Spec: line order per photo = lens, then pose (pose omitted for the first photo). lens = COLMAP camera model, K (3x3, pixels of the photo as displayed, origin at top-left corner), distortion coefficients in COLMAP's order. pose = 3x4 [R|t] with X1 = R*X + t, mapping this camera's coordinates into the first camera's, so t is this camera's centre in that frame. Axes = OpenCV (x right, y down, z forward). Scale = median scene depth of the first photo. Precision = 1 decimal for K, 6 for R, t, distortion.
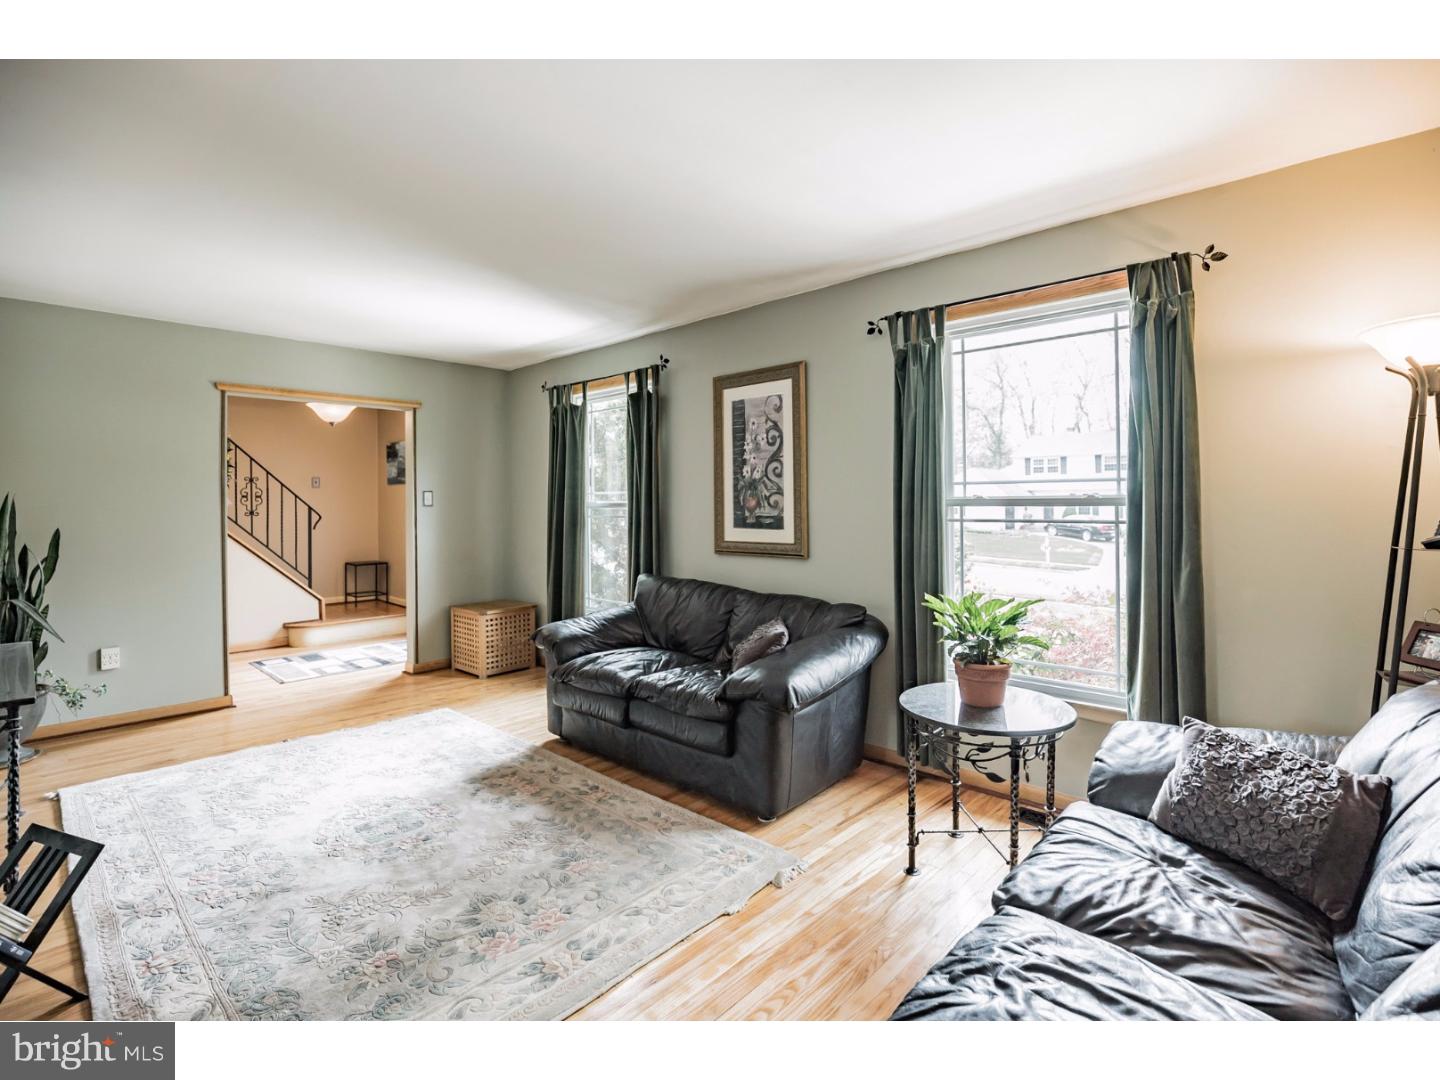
lens RADIAL K [[692.5, 0, 720.0], [0, 692.5, 540.0], [0, 0, 1]] dist [-0.004042, -0.000359]
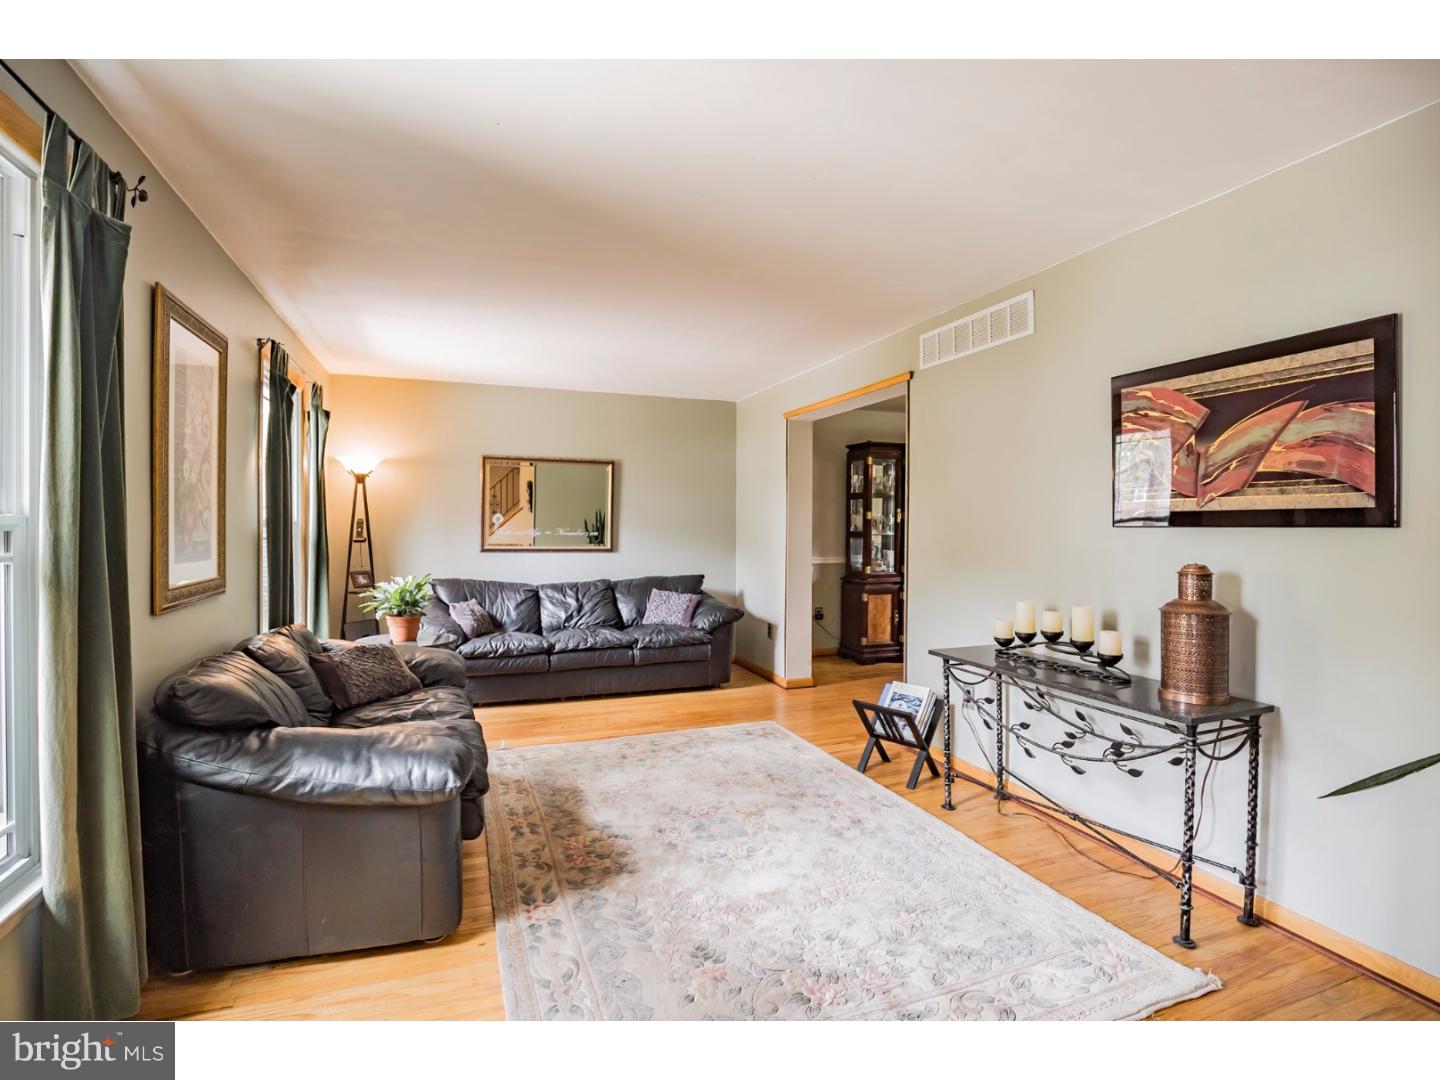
lens RADIAL K [[692.5, 0, 720.0], [0, 692.5, 540.0], [0, 0, 1]] dist [-0.004042, -0.000359]
pose [[-0.907069, 0.013583, 0.420763, -0.838700], [0.041607, 0.997478, 0.057495, -0.065801], [-0.418921, 0.069658, -0.905347, 1.733997]]
